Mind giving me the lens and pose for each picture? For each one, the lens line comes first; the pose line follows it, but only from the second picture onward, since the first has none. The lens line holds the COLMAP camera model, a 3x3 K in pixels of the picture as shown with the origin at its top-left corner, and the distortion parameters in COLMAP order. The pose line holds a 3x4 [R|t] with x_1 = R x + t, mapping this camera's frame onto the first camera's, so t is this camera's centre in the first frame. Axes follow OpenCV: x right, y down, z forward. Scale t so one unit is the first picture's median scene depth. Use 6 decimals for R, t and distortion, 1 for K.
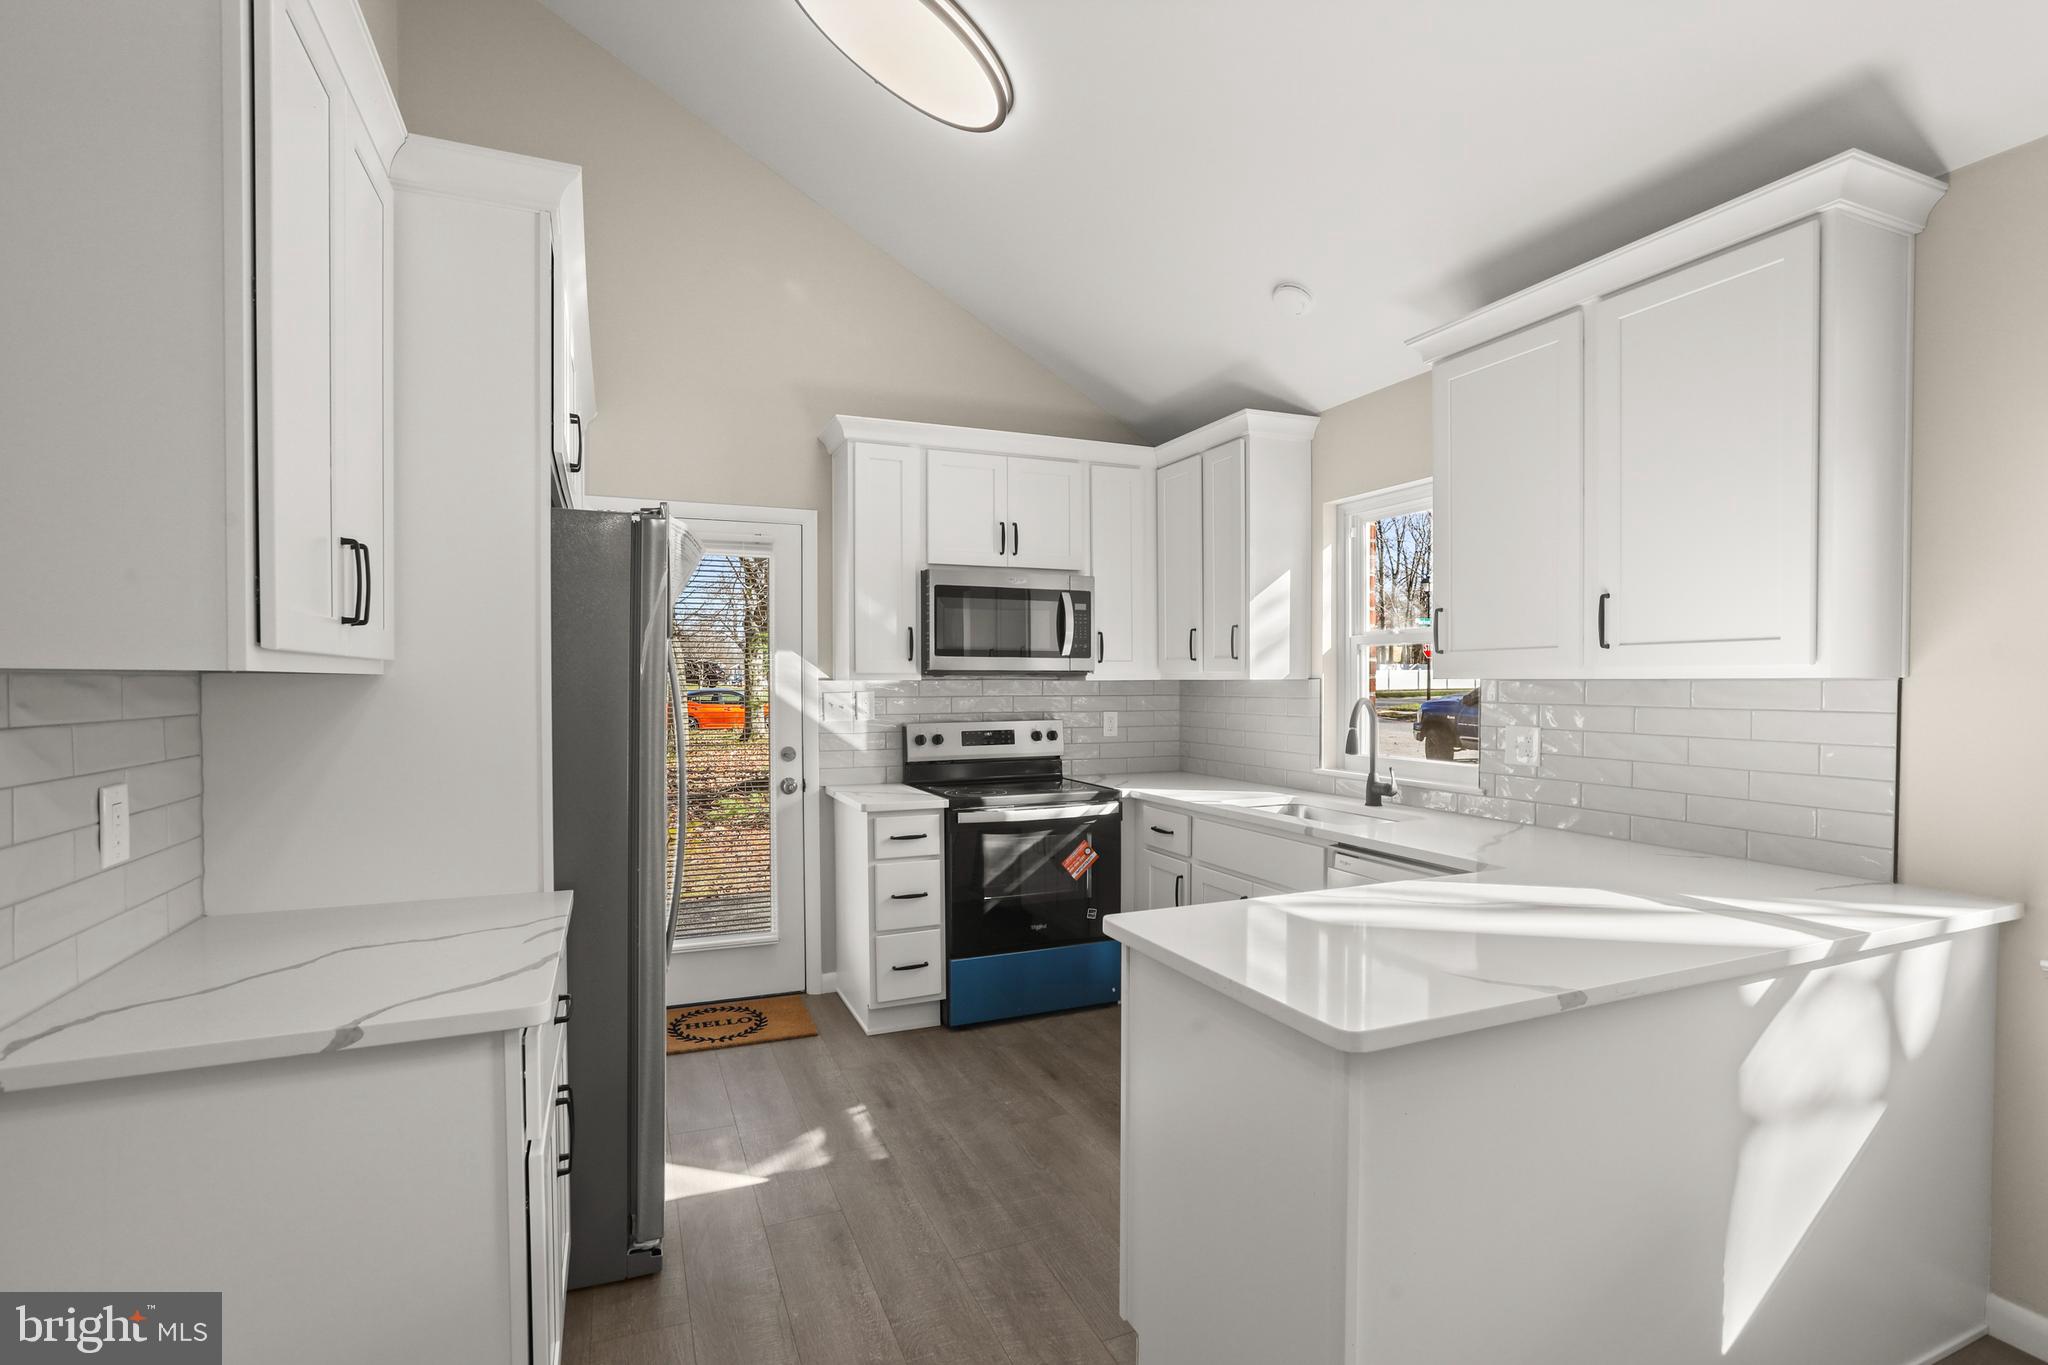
lens RADIAL K [[958.8, 0, 1034.3], [0, 958.8, 694.7], [0, 0, 1]] dist [-0.050106, 0.026810]
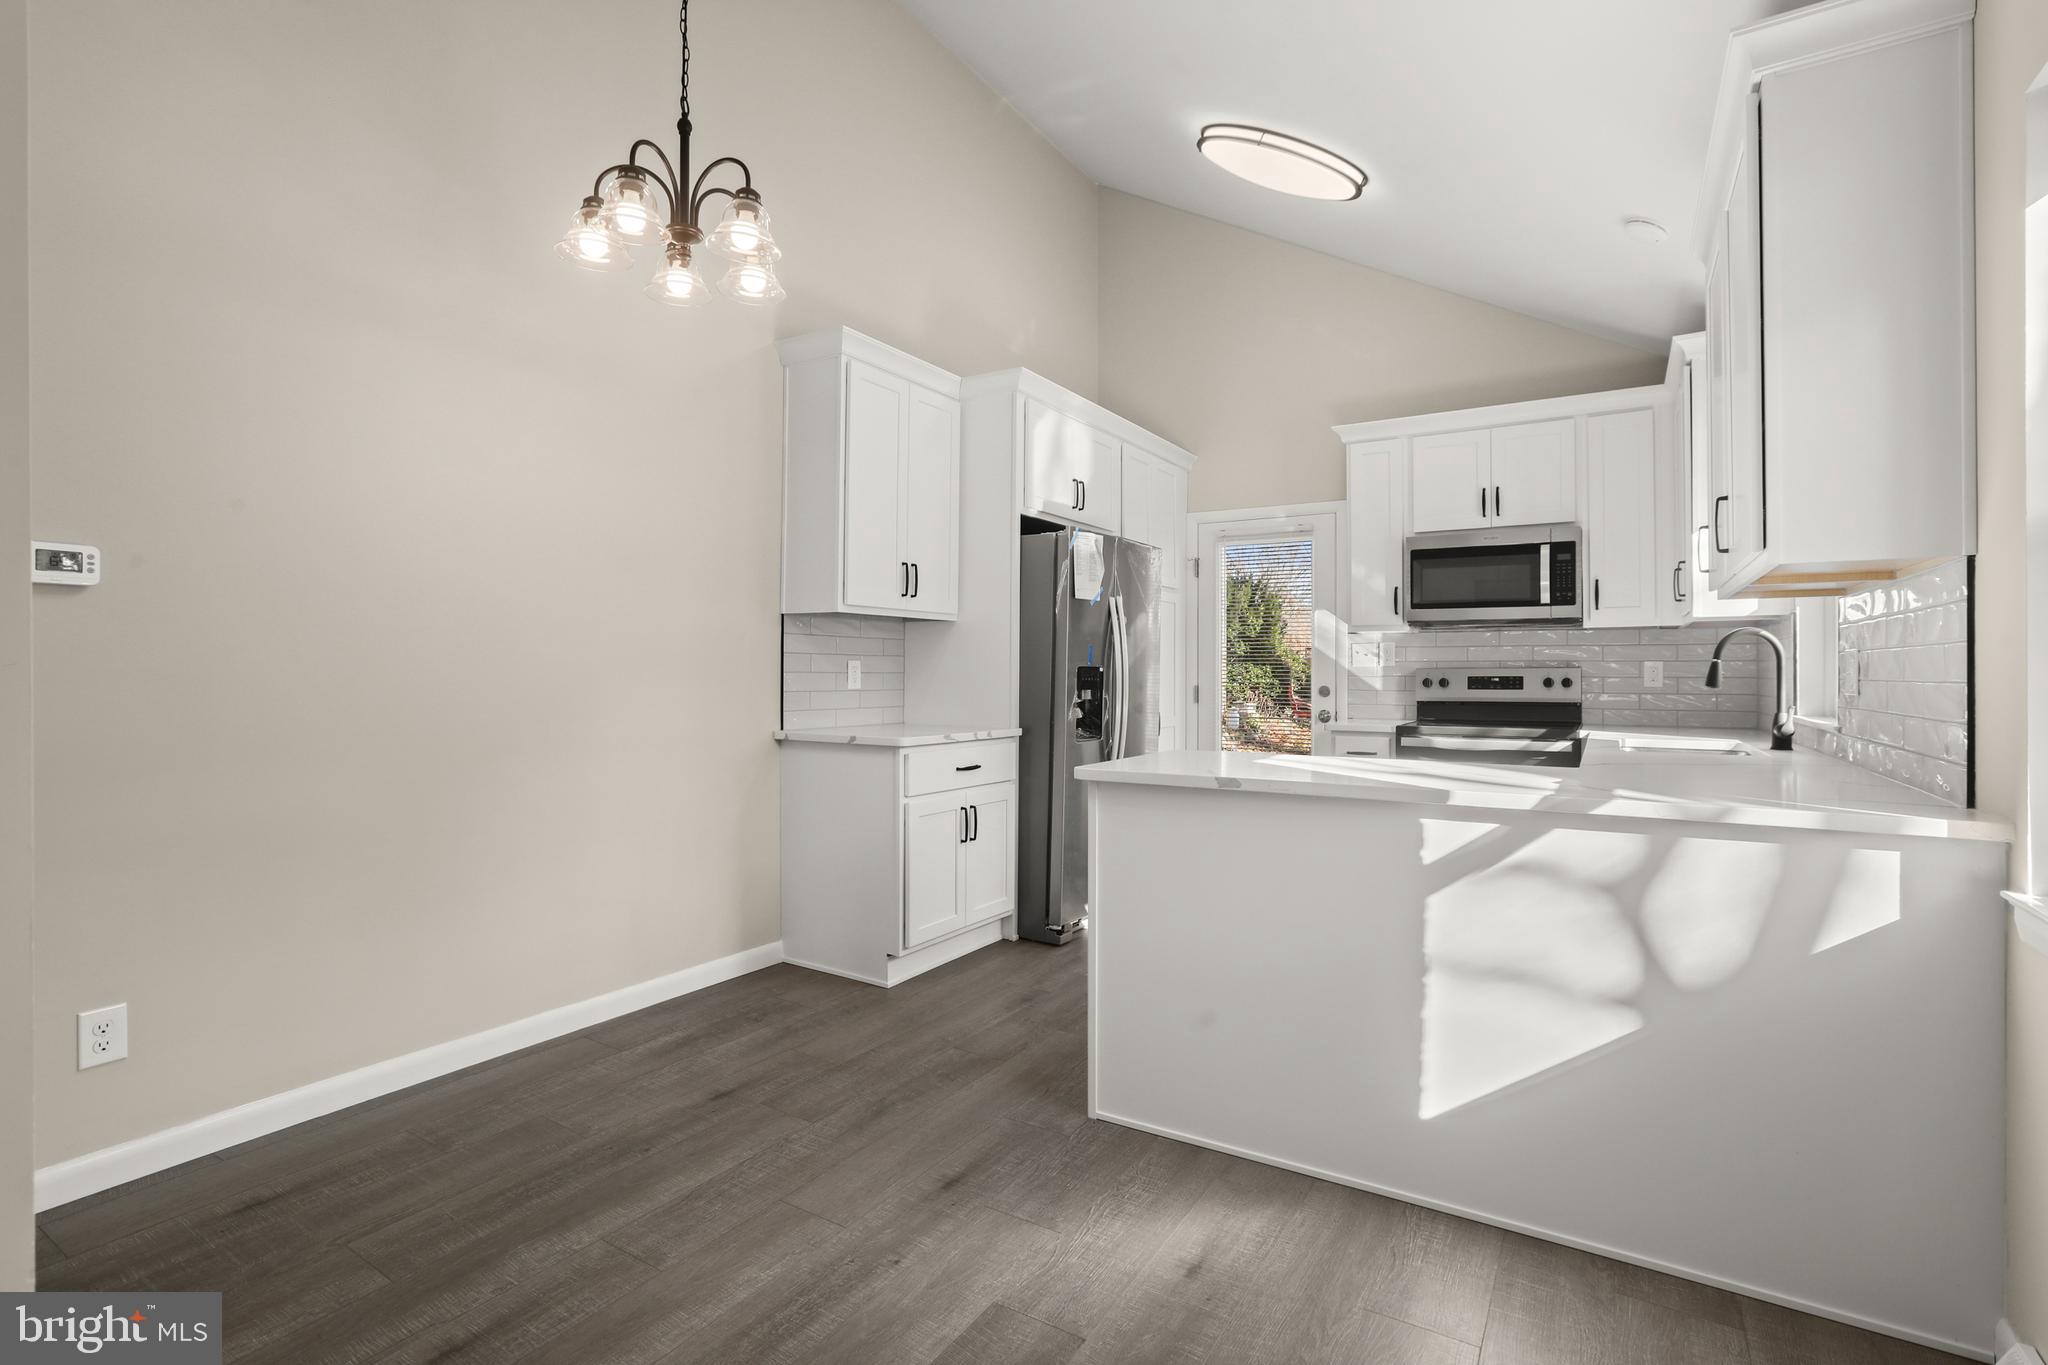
lens RADIAL K [[977.2, 0, 1040.7], [0, 977.2, 651.4], [0, 0, 1]] dist [-0.048679, 0.018989]
pose [[0.576677, -0.016009, -0.816815, 0.617232], [-0.014930, 0.999435, -0.030129, 0.055443], [0.816836, 0.029570, 0.576112, -0.073197]]
